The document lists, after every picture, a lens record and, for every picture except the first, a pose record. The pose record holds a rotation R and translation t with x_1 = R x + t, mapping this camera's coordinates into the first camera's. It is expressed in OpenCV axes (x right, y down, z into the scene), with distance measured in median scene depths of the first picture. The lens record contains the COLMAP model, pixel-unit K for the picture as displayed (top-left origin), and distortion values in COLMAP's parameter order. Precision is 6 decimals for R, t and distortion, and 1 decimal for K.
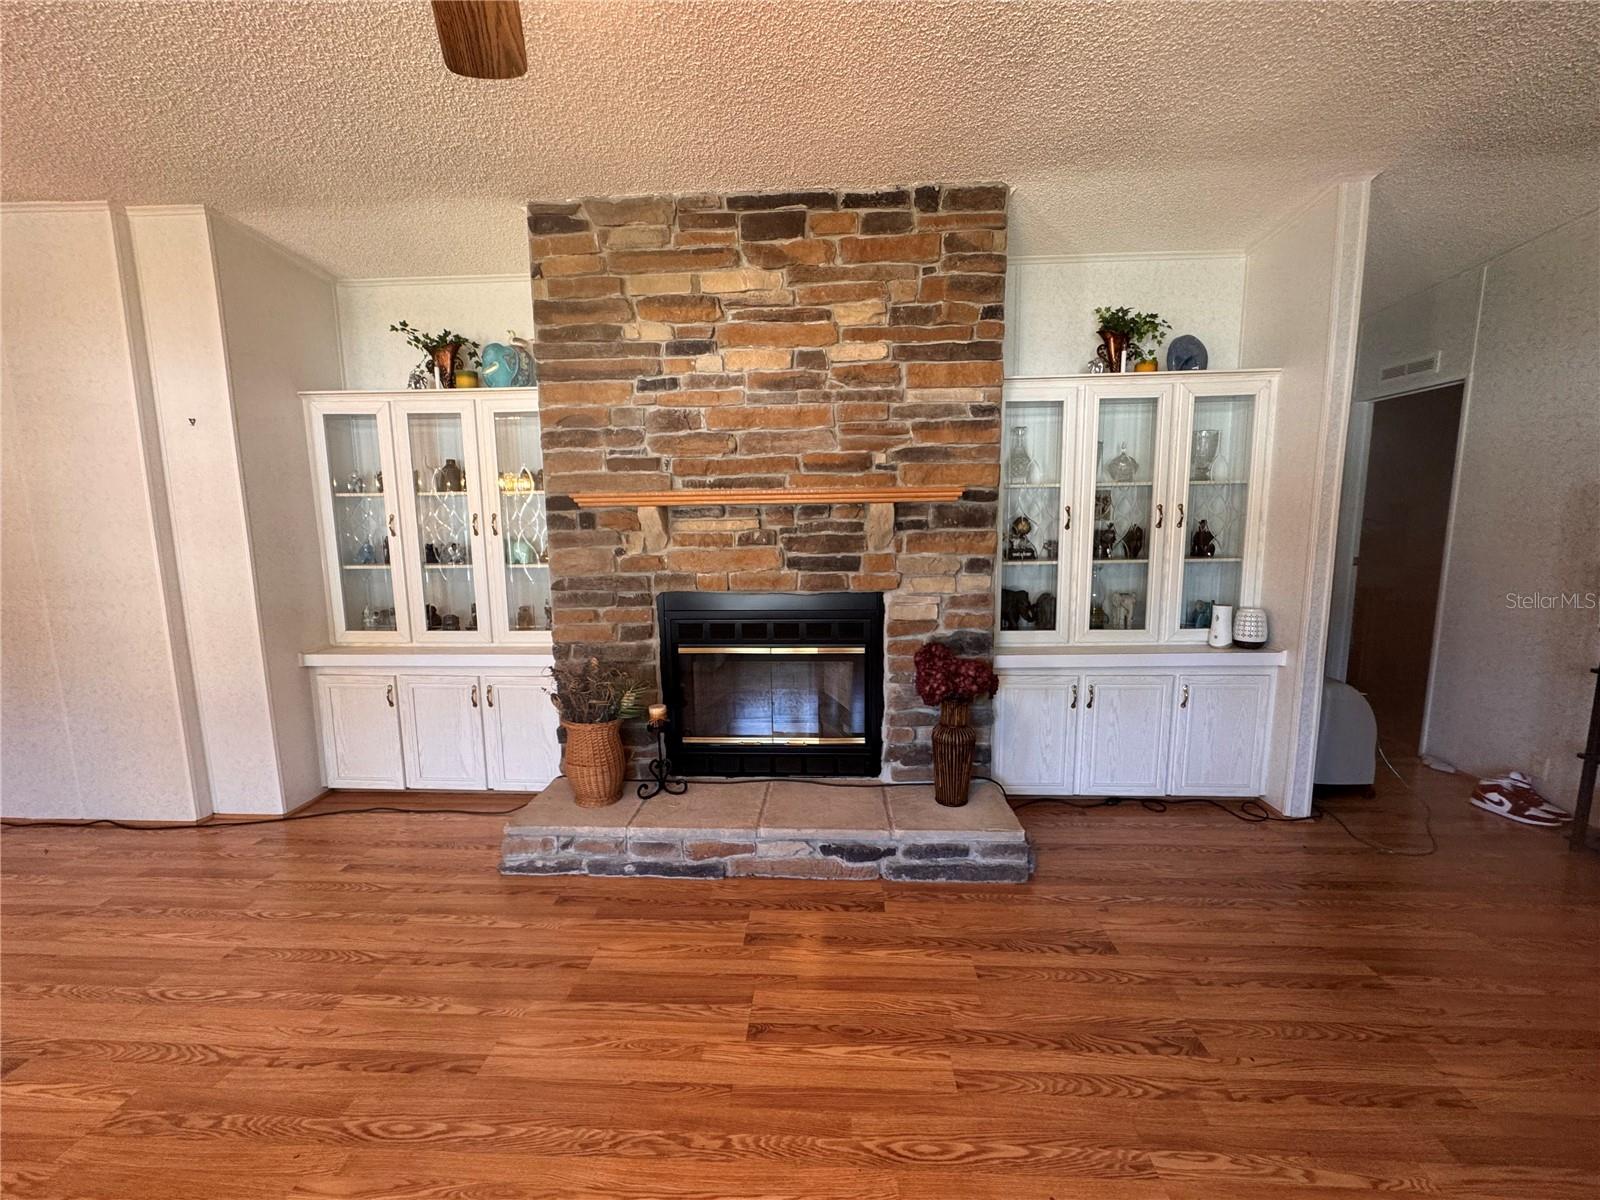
lens RADIAL K [[641.5, 0, 800.9], [0, 641.5, 599.4], [0, 0, 1]] dist [-0.009089, 0.000141]
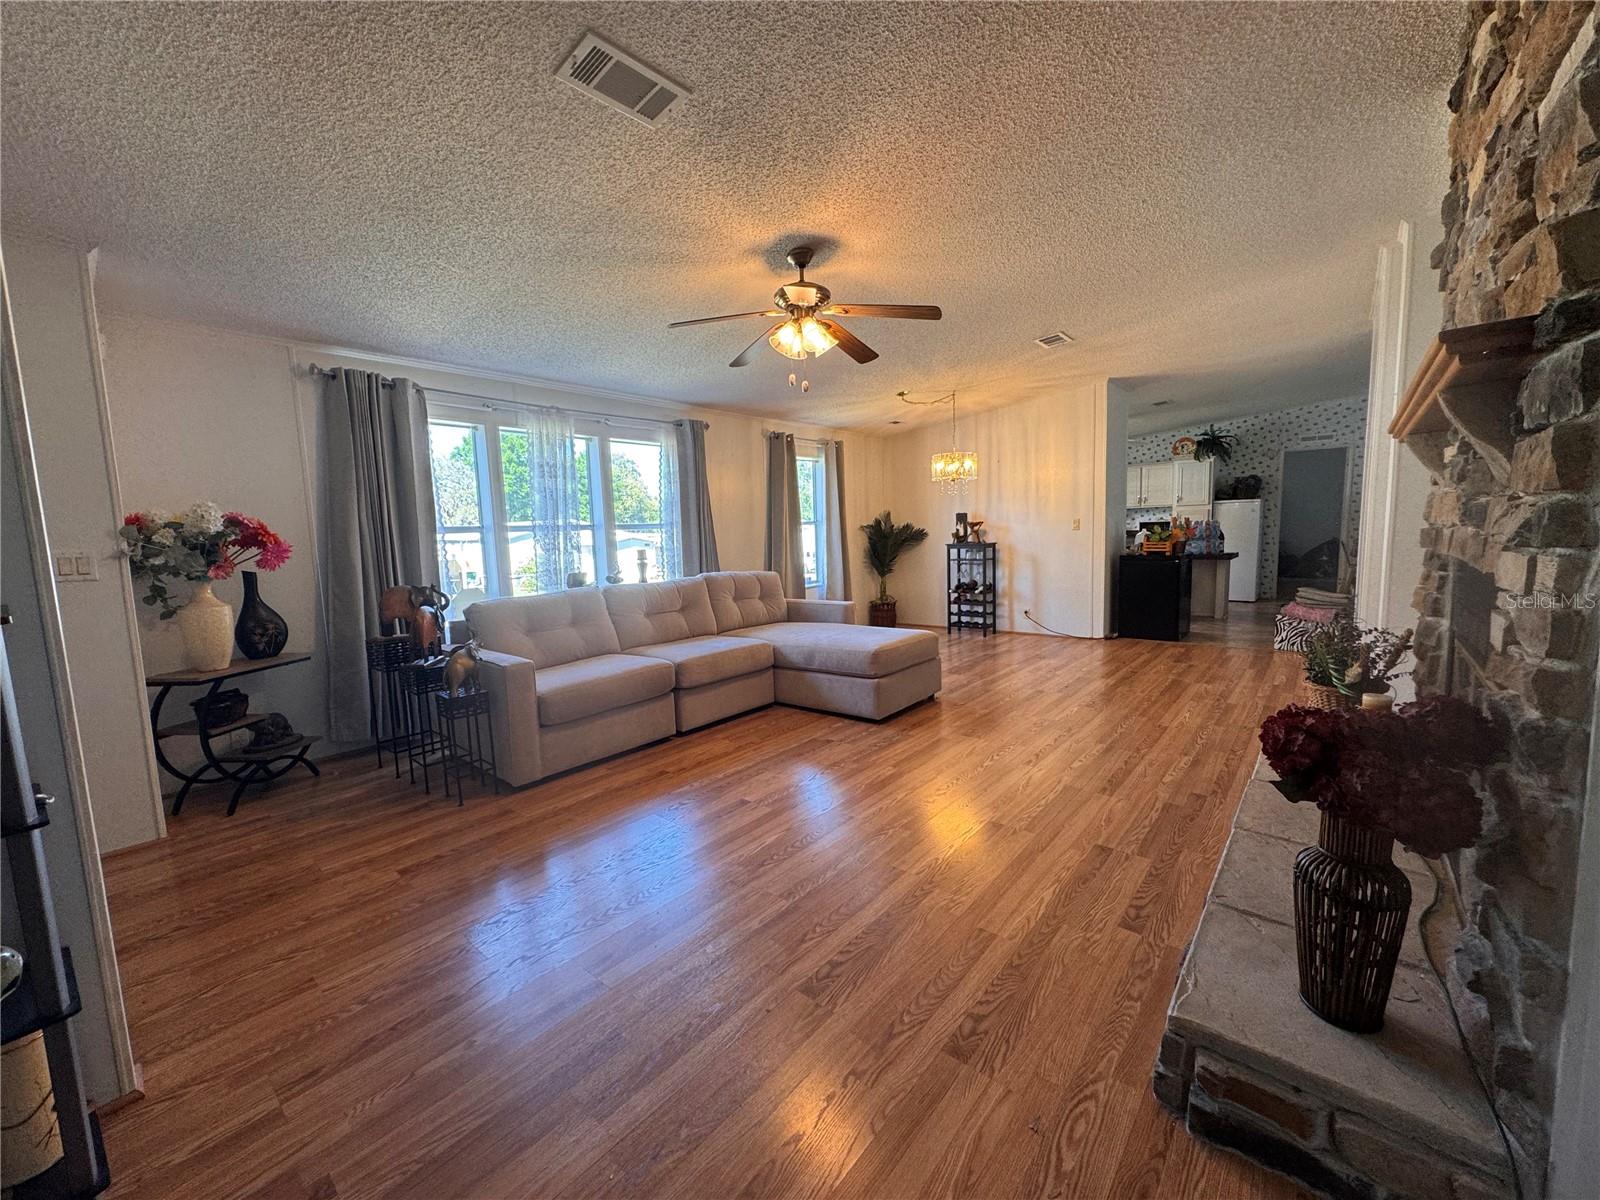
lens RADIAL K [[641.5, 0, 800.0], [0, 641.5, 597.2], [0, 0, 1]] dist [-0.009089, 0.000141]
pose [[-0.604254, 0.119597, -0.787765, 1.250626], [-0.066548, 0.977642, 0.199469, -0.096739], [0.794008, 0.172954, -0.582785, 1.358671]]
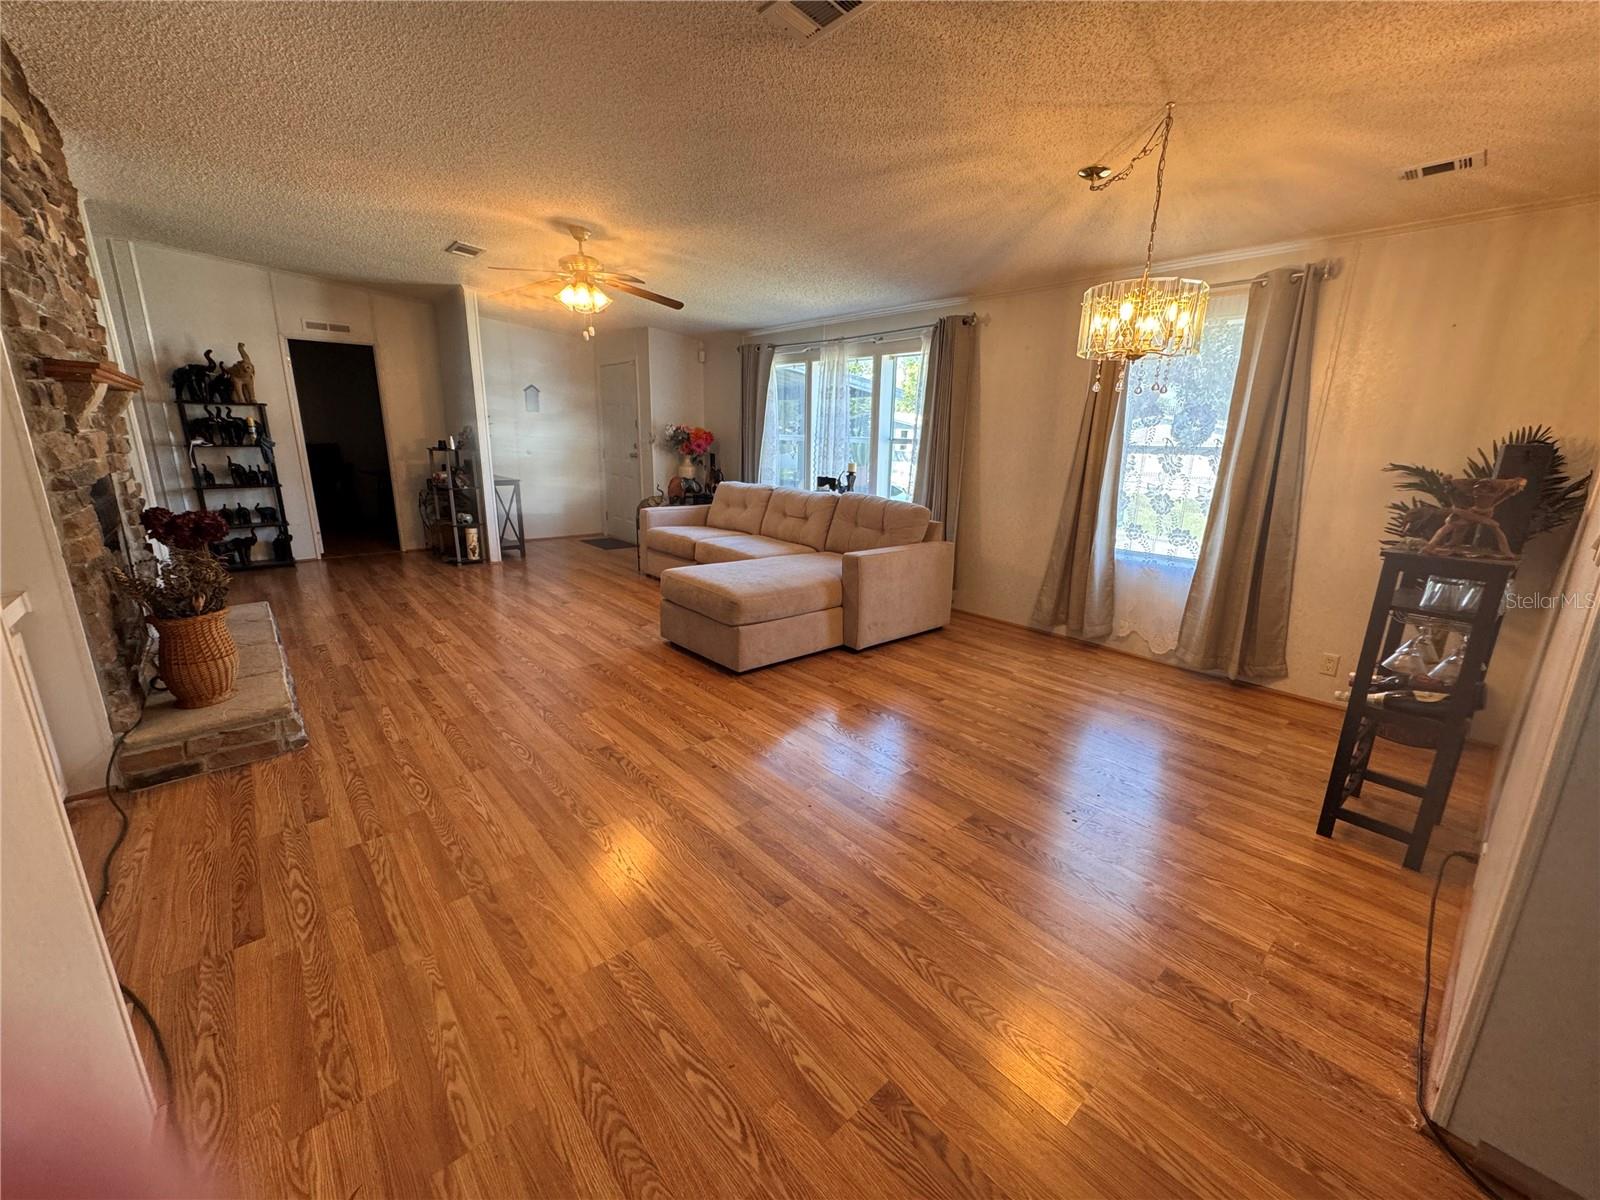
lens RADIAL K [[641.5, 0, 801.6], [0, 641.5, 597.5], [0, 0, 1]] dist [-0.009089, 0.000141]
pose [[-0.695959, -0.179812, 0.695204, -2.446312], [0.083606, 0.941266, 0.327153, -0.112312], [-0.713197, 0.285808, -0.640049, 1.443270]]
